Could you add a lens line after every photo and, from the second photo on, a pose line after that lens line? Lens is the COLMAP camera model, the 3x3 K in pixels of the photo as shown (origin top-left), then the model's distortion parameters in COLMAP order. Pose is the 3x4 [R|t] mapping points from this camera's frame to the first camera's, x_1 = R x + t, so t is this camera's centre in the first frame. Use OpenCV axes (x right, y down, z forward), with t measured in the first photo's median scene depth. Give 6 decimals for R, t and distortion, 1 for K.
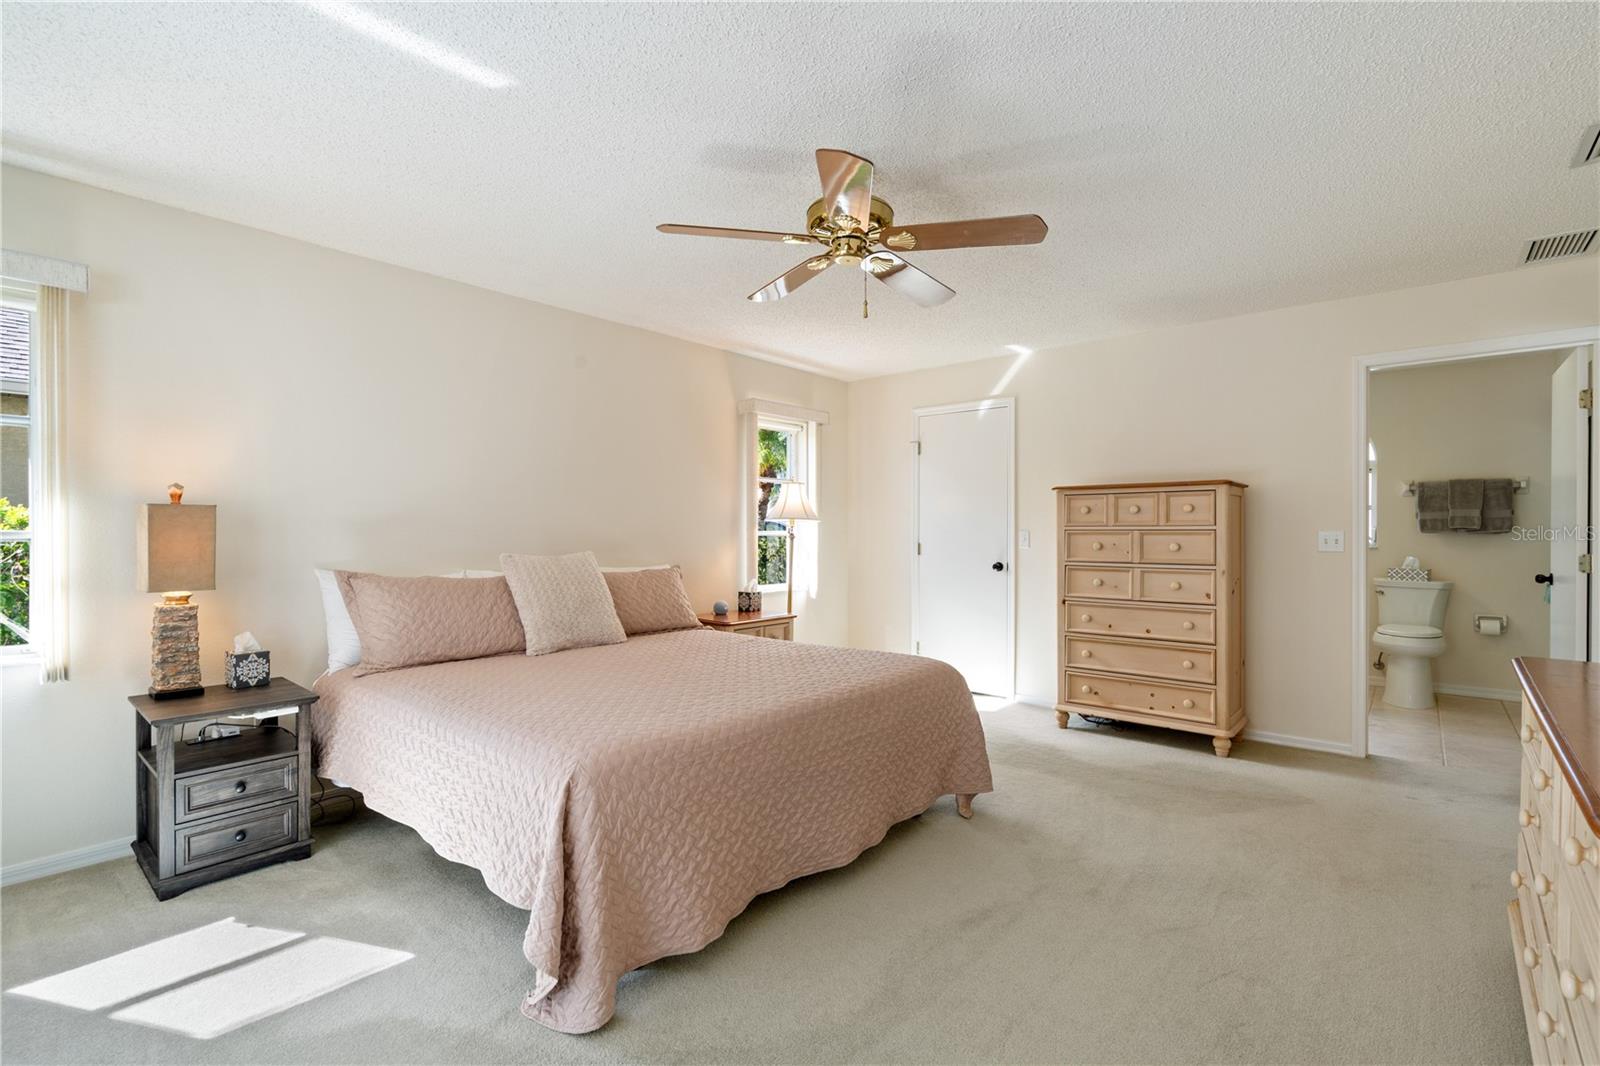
lens RADIAL K [[726.8, 0, 806.6], [0, 726.8, 535.0], [0, 0, 1]] dist [-0.006437, 0.003176]
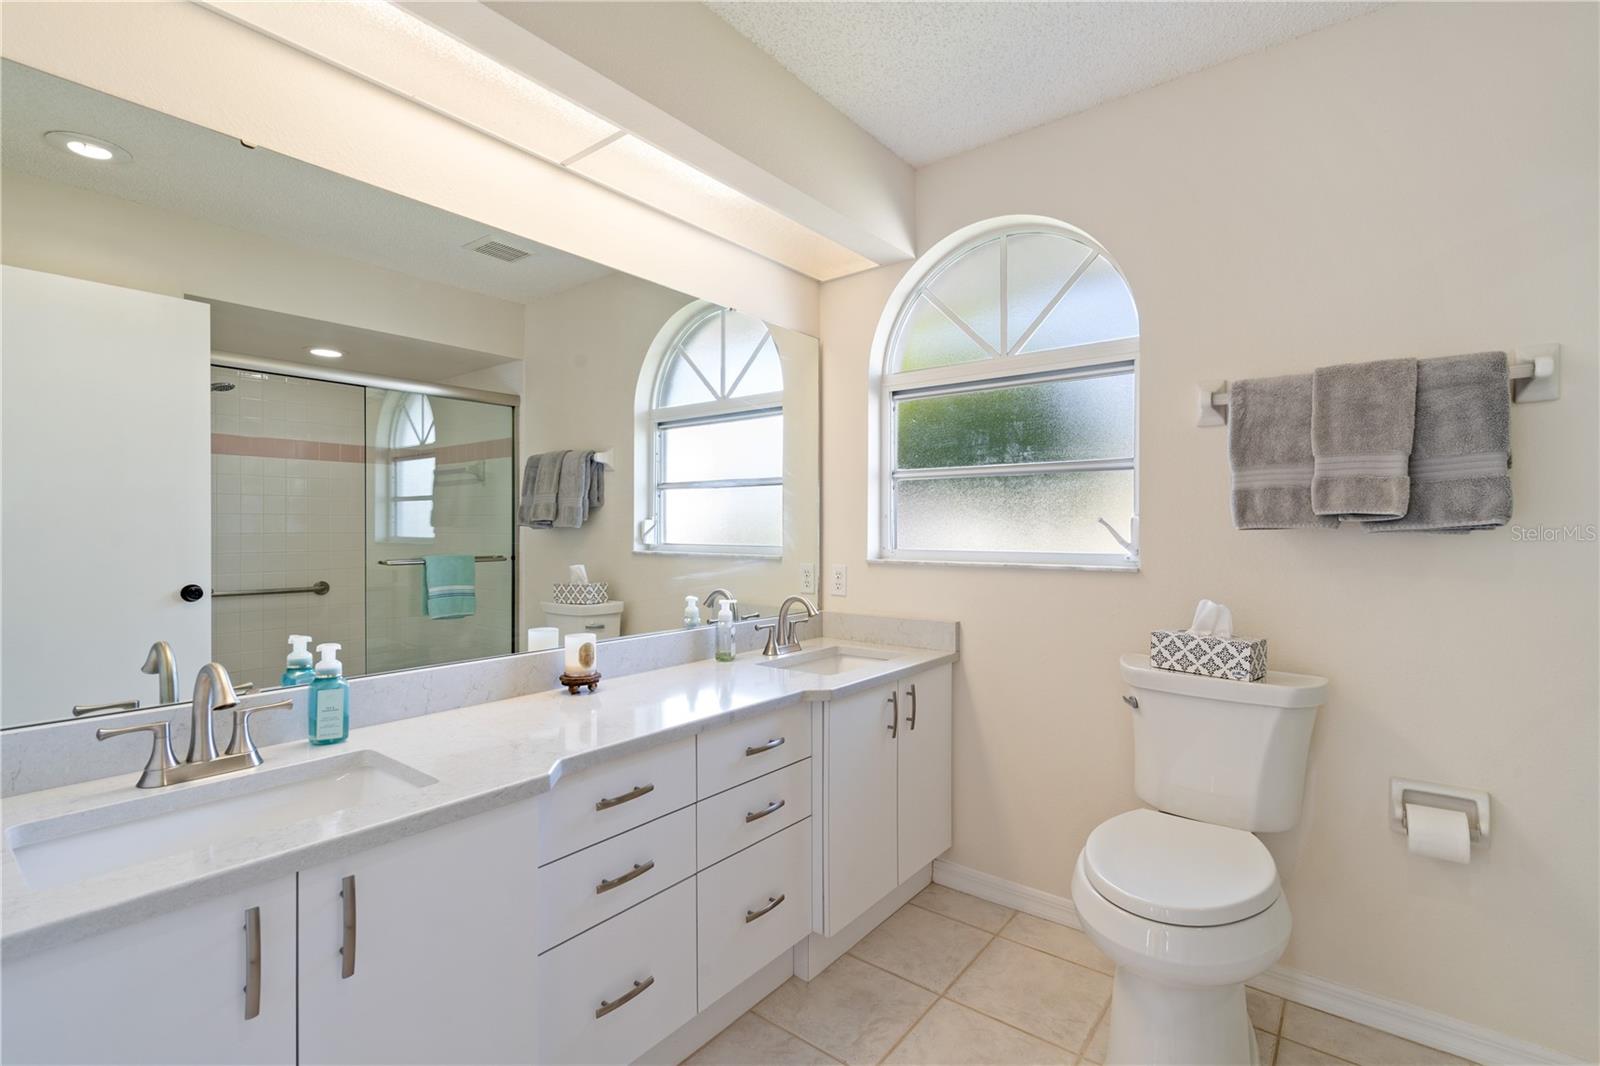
lens RADIAL K [[726.8, 0, 799.8], [0, 726.8, 528.6], [0, 0, 1]] dist [-0.006437, 0.003176]
pose [[0.997483, -0.004202, 0.070774, 0.618753], [0.004278, 0.999990, -0.000923, -0.004032], [-0.070770, 0.001224, 0.997492, 0.676395]]
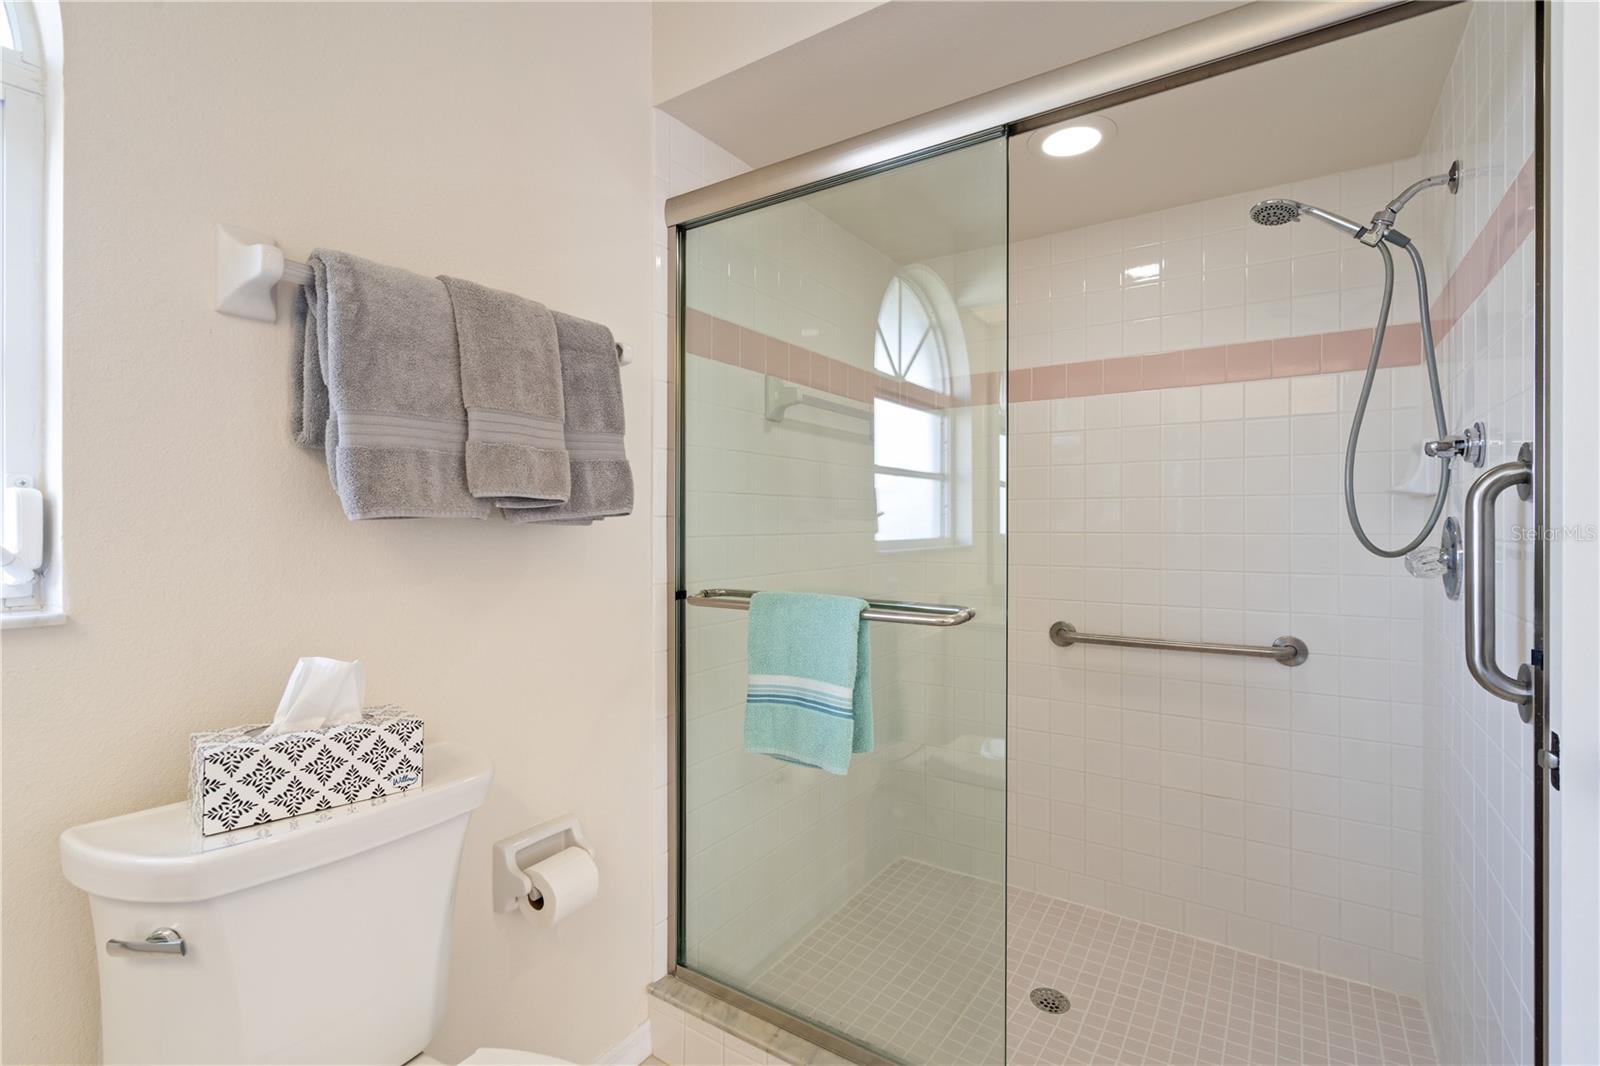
lens RADIAL K [[726.8, 0, 802.6], [0, 726.8, 518.4], [0, 0, 1]] dist [-0.006437, 0.003176]
pose [[-0.144436, 0.008334, 0.989479, 0.645061], [0.010077, 0.999925, -0.006951, -0.000760], [-0.989463, 0.008967, -0.144509, 0.909397]]
